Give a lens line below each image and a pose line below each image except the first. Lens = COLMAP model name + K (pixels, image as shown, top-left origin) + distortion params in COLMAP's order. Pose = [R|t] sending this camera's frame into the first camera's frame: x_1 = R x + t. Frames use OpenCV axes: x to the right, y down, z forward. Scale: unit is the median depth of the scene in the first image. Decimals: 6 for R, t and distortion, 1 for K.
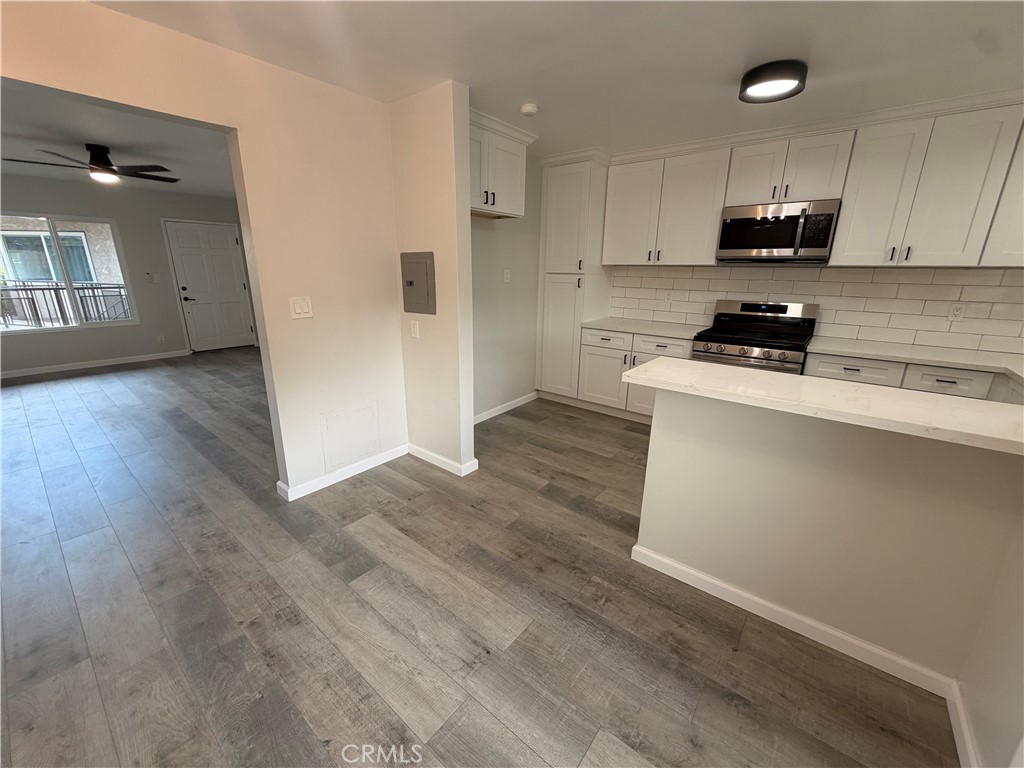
lens RADIAL K [[408.3, 0, 509.6], [0, 408.3, 384.1], [0, 0, 1]] dist [-0.000852, 0.000067]
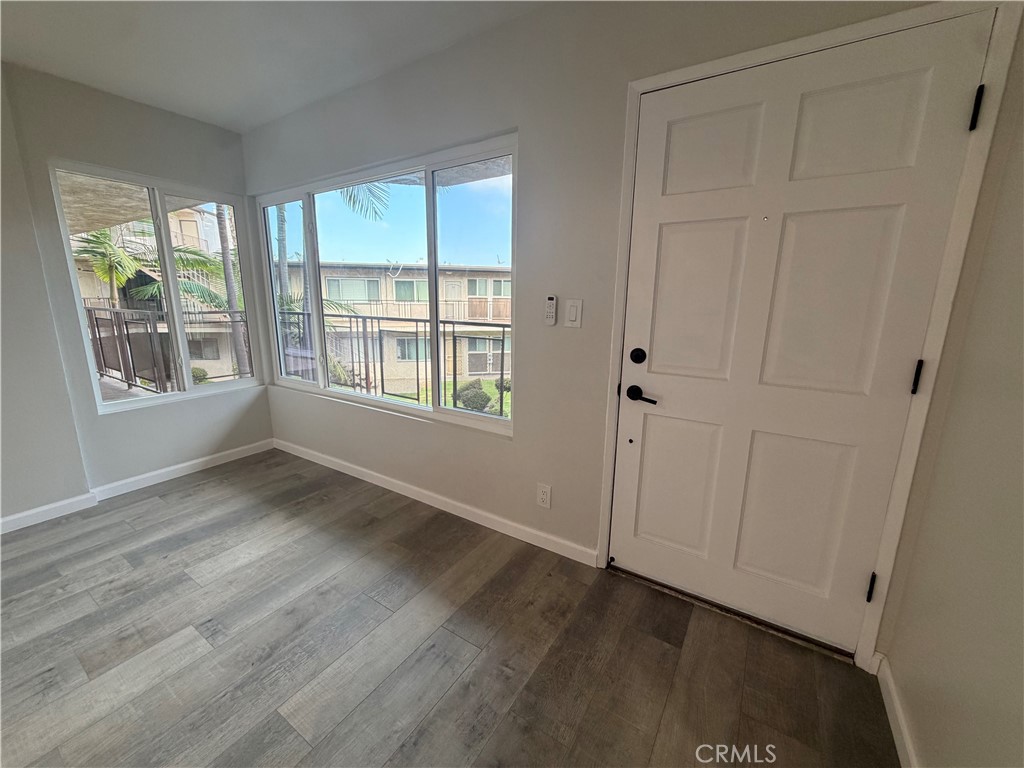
lens RADIAL K [[408.3, 0, 509.6], [0, 408.3, 384.1], [0, 0, 1]] dist [-0.000852, 0.000067]
pose [[0.105453, 0.199580, -0.974191, -1.178995], [-0.288982, 0.943525, 0.162017, -0.510094], [0.951509, 0.264438, 0.157173, 1.914712]]
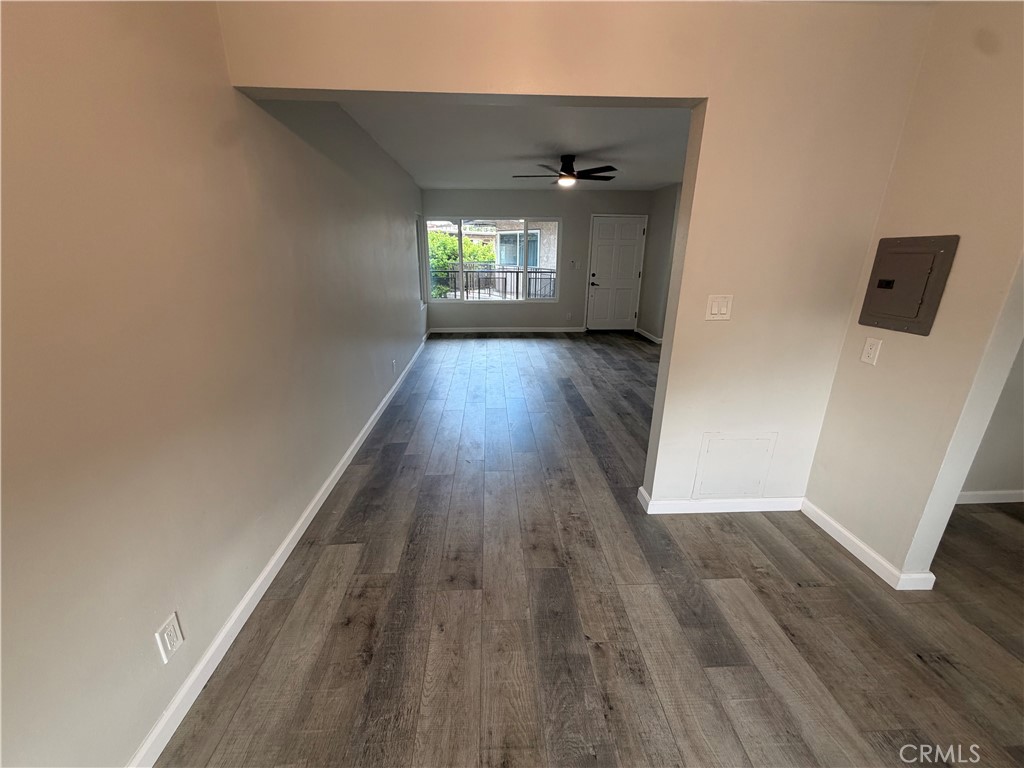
lens RADIAL K [[408.3, 0, 509.6], [0, 408.3, 384.1], [0, 0, 1]] dist [-0.000852, 0.000067]
pose [[0.667256, 0.224069, -0.710325, -0.137425], [-0.204907, 0.972101, 0.114162, -0.034921], [0.716088, 0.069375, 0.694554, 0.098024]]
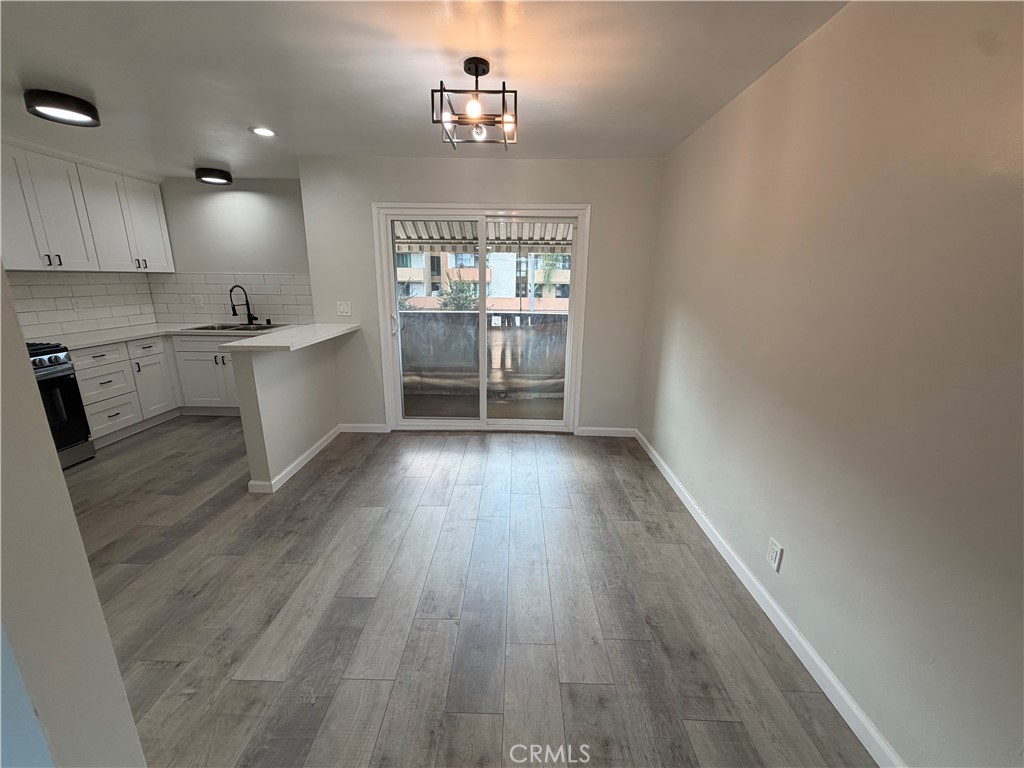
lens RADIAL K [[409.7, 0, 512.6], [0, 409.7, 380.7], [0, 0, 1]] dist [-0.001344, -0.000082]
pose [[-0.617869, -0.208831, 0.758042, -0.815940], [0.199892, 0.890691, 0.408304, -0.210835], [-0.760448, 0.403805, -0.508587, 0.679616]]
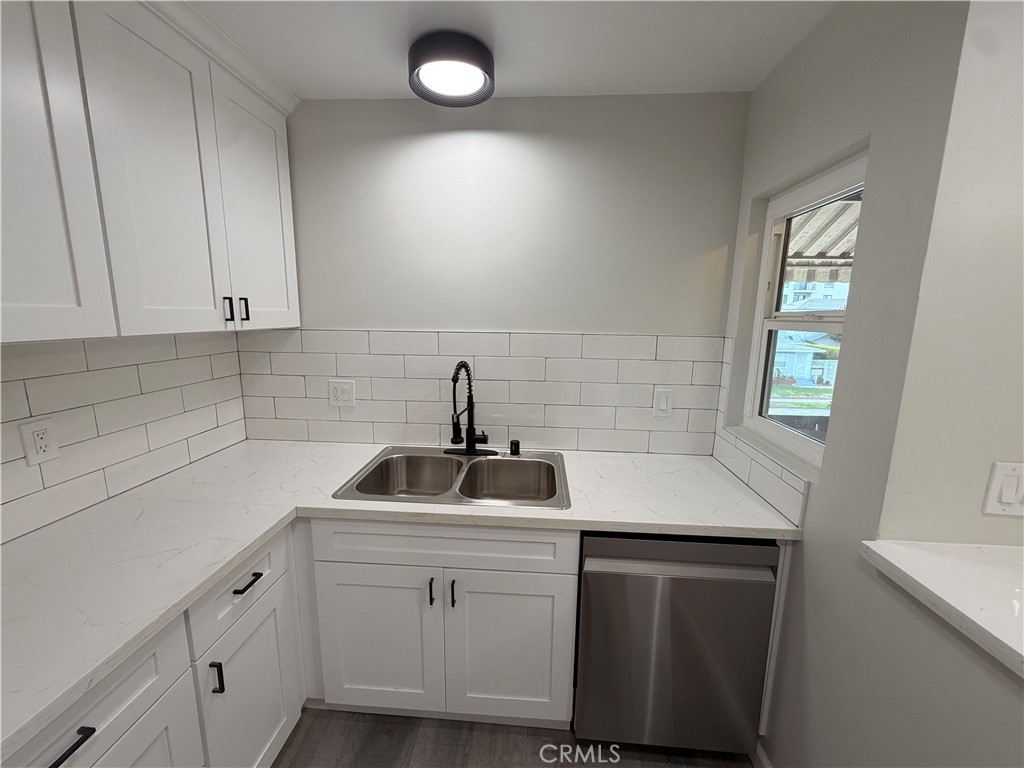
lens RADIAL K [[408.3, 0, 509.6], [0, 408.3, 384.1], [0, 0, 1]] dist [-0.000852, 0.000067]
pose [[-0.566949, -0.154956, 0.809047, 0.488829], [0.212702, 0.921304, 0.325510, -0.256756], [-0.795819, 0.356633, -0.489373, 0.782943]]
